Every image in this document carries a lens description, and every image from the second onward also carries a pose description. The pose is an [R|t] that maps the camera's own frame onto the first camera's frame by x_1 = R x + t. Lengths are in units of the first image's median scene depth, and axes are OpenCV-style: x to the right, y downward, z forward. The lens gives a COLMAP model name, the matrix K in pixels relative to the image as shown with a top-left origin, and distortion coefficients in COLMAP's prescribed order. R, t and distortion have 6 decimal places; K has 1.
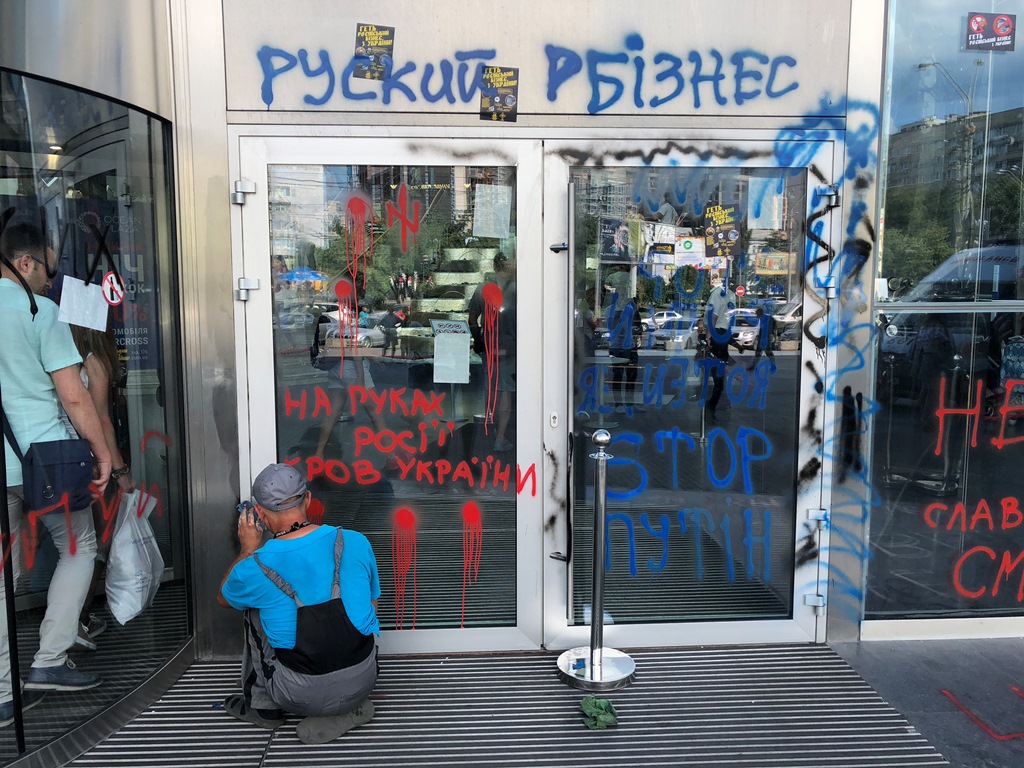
lens RADIAL K [[845.2, 0, 511.7], [0, 845.2, 386.9], [0, 0, 1]] dist [0.008831, 0.000369]
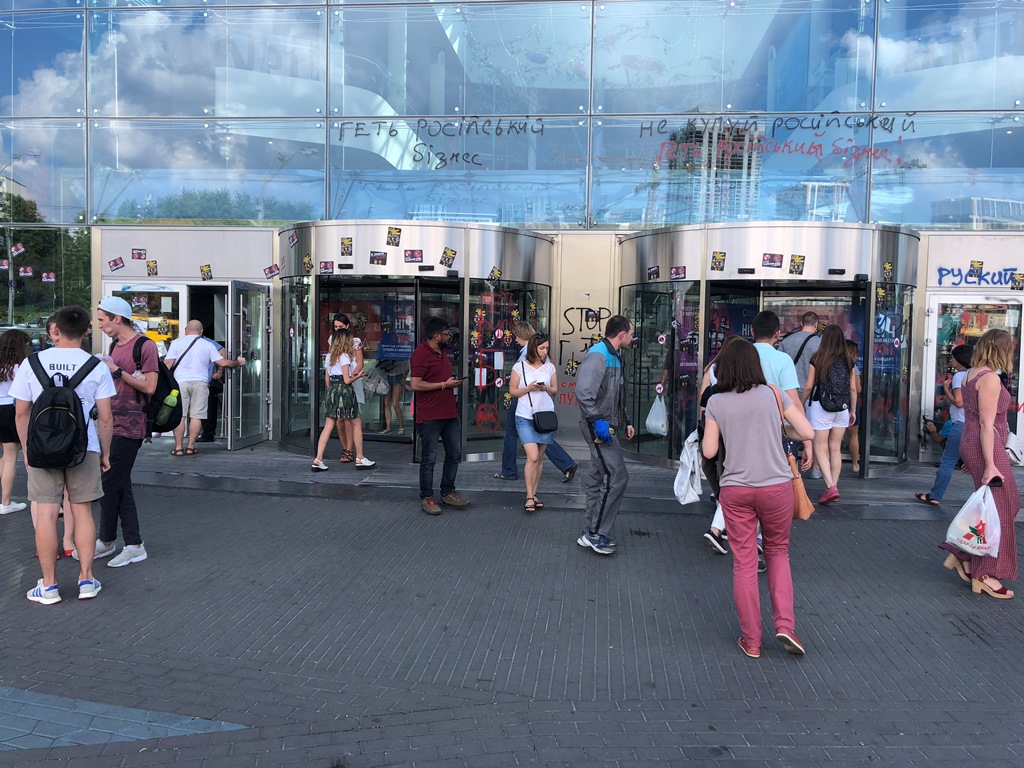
lens RADIAL K [[845.2, 0, 511.8], [0, 845.2, 379.2], [0, 0, 1]] dist [0.008831, 0.000369]
pose [[0.986118, 0.026356, -0.163943, -1.341919], [-0.035252, 0.998046, -0.051595, 0.241383], [0.162263, 0.056658, 0.985120, -2.381343]]
